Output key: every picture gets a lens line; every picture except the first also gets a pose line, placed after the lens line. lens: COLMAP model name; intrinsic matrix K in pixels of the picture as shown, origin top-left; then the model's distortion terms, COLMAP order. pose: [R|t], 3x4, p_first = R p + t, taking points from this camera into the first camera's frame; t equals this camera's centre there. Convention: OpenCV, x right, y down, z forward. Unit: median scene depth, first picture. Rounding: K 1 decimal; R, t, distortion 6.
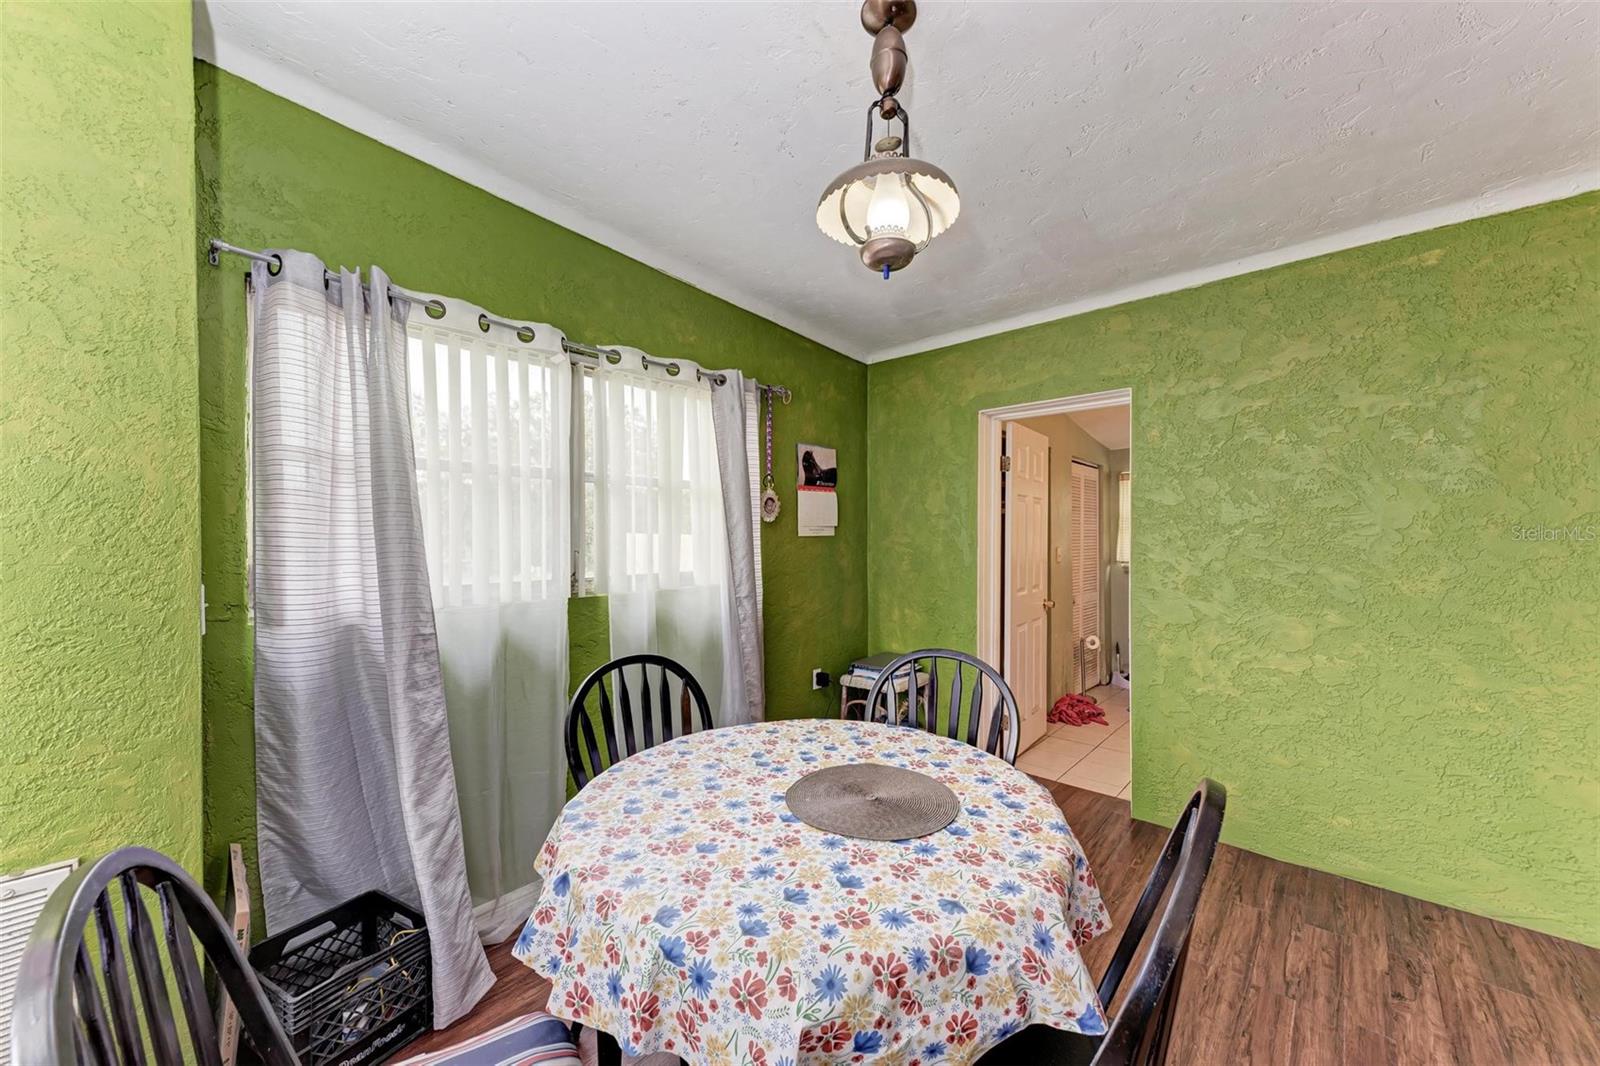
lens RADIAL K [[590.3, 0, 806.6], [0, 590.3, 540.6], [0, 0, 1]] dist [0.015648, -0.006004]
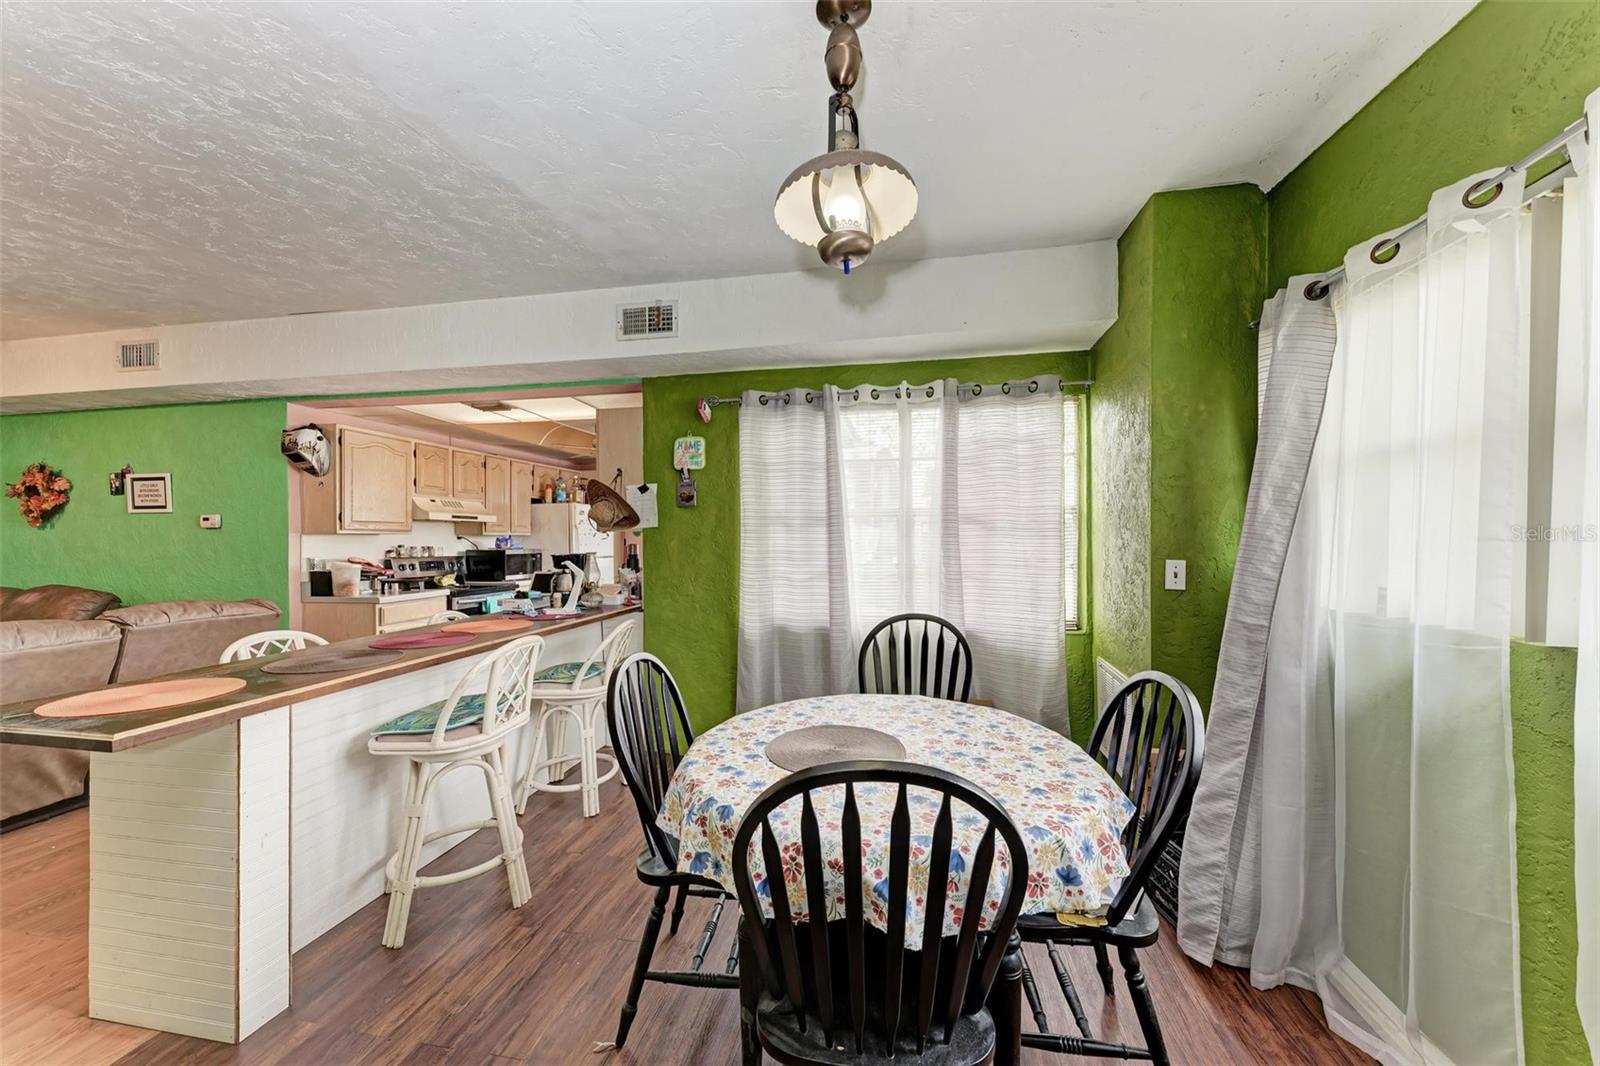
lens RADIAL K [[590.3, 0, 806.6], [0, 590.3, 540.6], [0, 0, 1]] dist [0.015648, -0.006004]
pose [[-0.861032, 0.007308, -0.508498, 0.508534], [0.002568, 0.999946, 0.010023, -0.003995], [0.508544, 0.007324, -0.861005, 1.319465]]
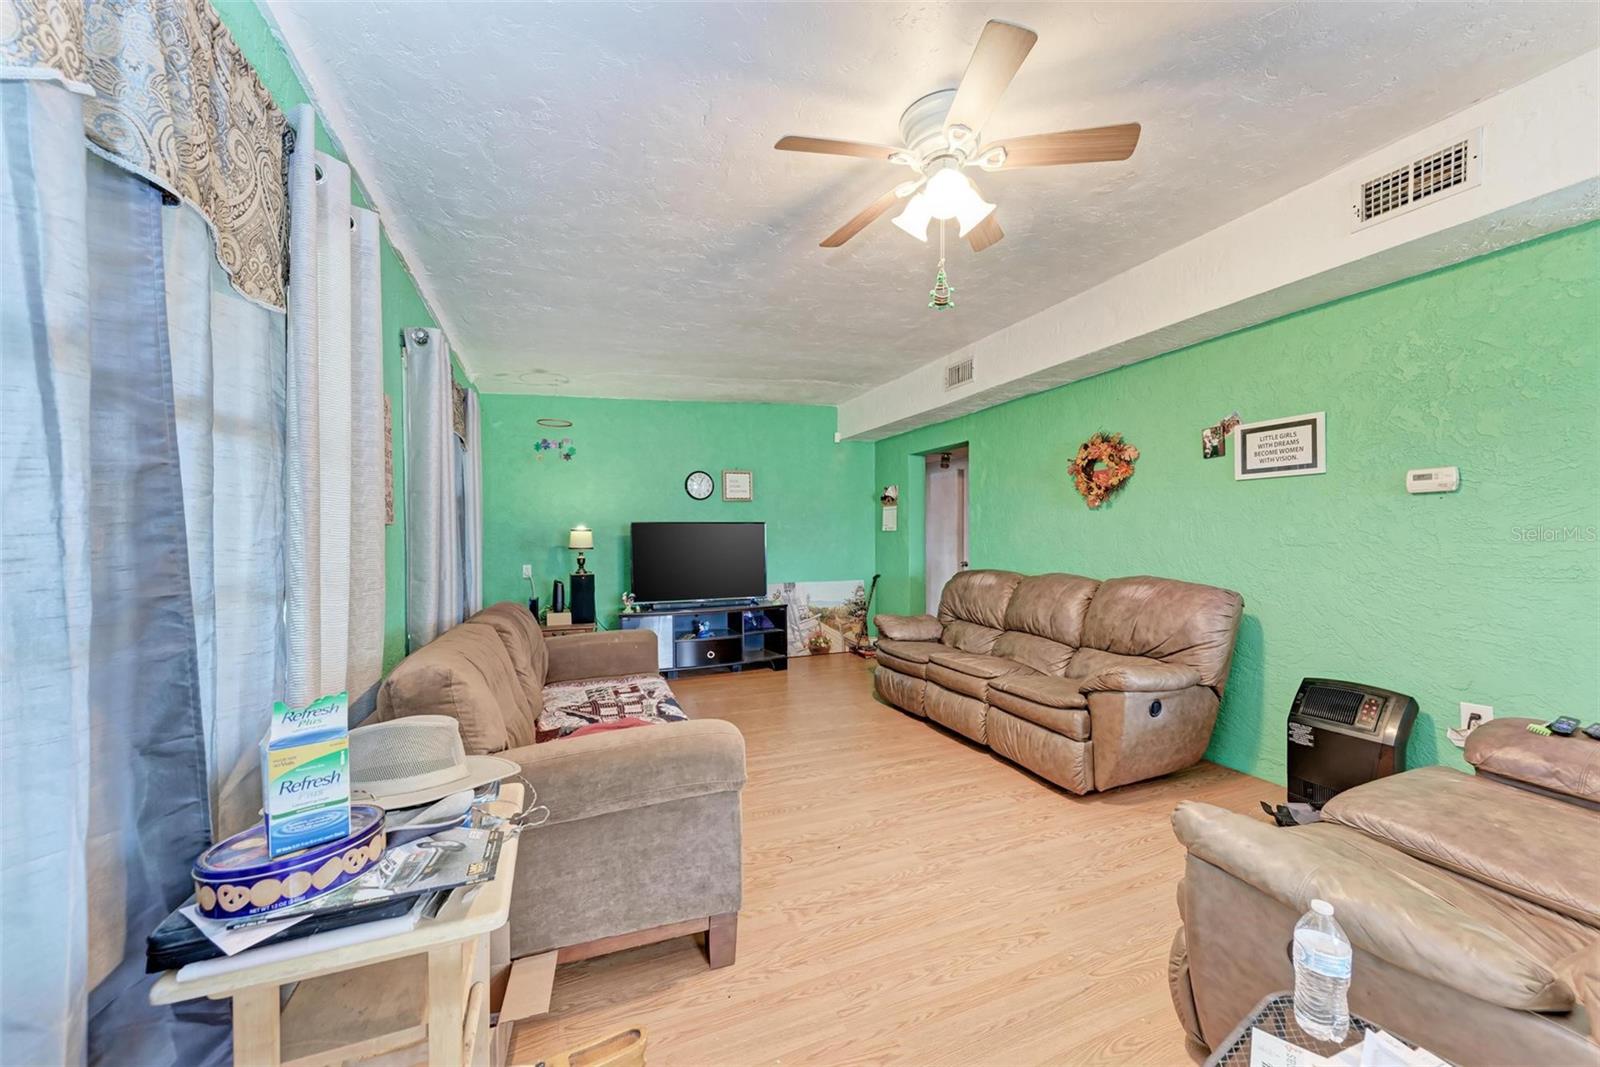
lens RADIAL K [[590.3, 0, 806.6], [0, 590.3, 541.1], [0, 0, 1]] dist [0.015648, -0.006004]
pose [[-0.902695, 0.002755, 0.430272, 1.895239], [0.009196, 0.999875, 0.012890, 0.038179], [-0.430182, 0.015593, -0.902607, 0.036900]]
